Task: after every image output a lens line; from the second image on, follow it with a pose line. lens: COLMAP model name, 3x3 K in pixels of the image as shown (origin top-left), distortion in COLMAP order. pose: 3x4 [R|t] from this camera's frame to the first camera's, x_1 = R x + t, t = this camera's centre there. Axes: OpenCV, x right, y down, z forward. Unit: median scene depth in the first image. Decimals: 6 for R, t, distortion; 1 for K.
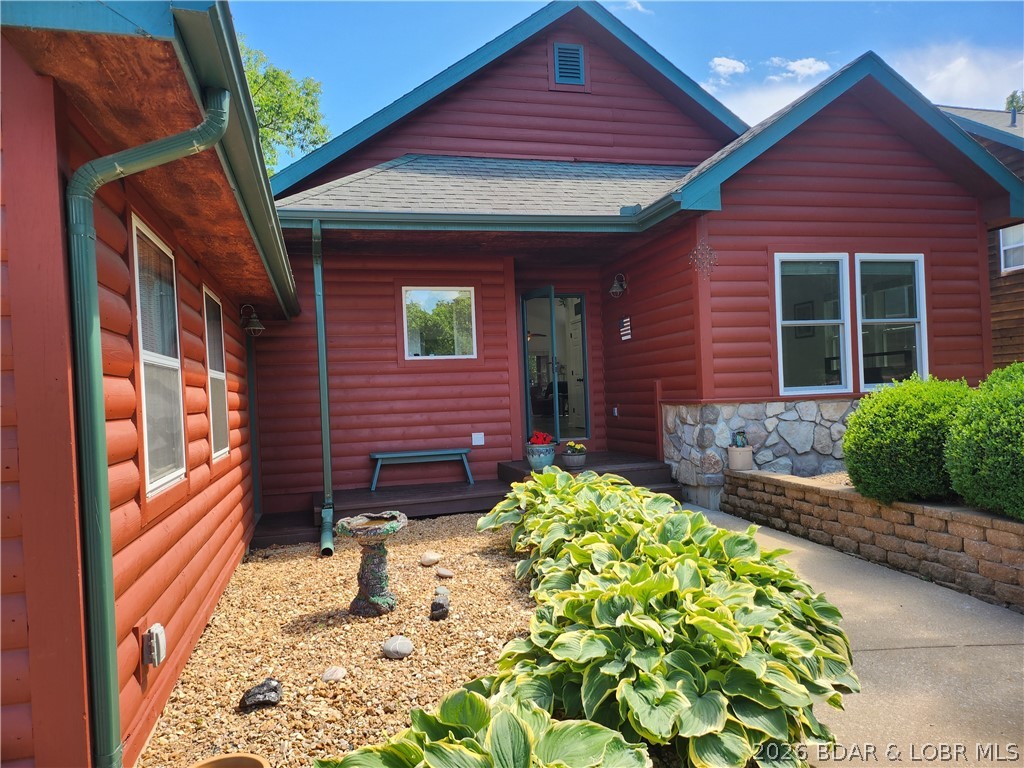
lens RADIAL K [[708.4, 0, 512.0], [0, 708.4, 384.0], [0, 0, 1]] dist [0.003366, 0.000179]
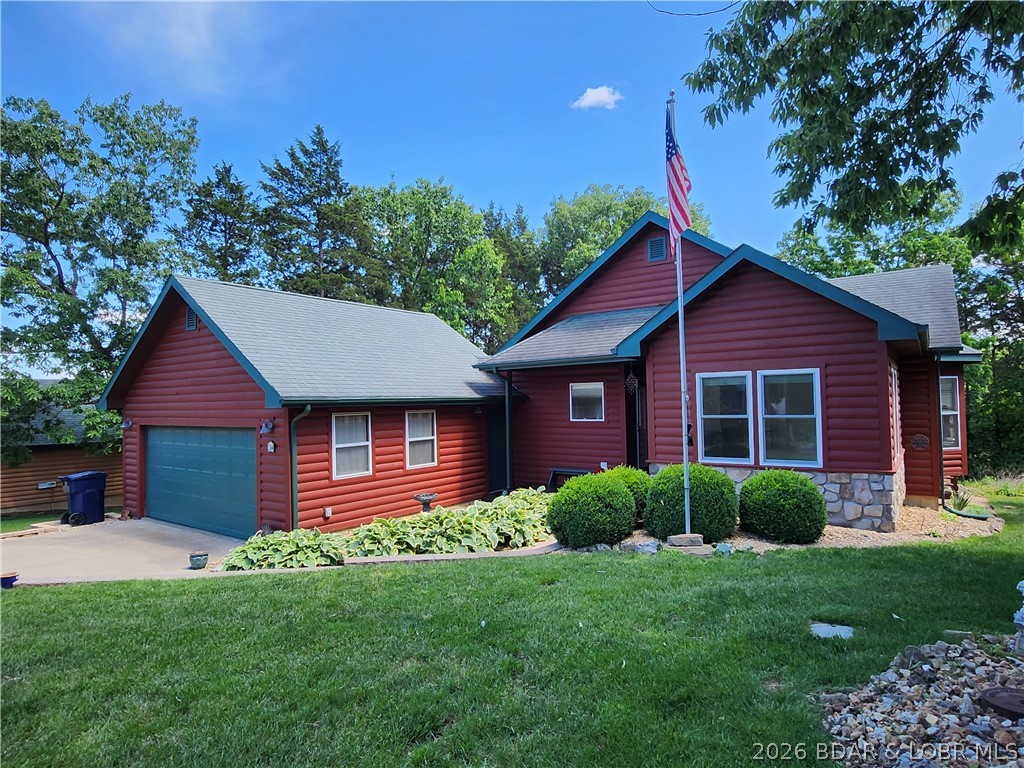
lens RADIAL K [[584.0, 0, 512.0], [0, 584.0, 384.0], [0, 0, 1]] dist [-0.020655, -0.000920]
pose [[0.639390, 0.009982, -0.768818, 1.071812], [-0.002875, 0.999940, 0.010592, -0.165470], [0.768877, -0.004562, 0.639380, -0.162856]]
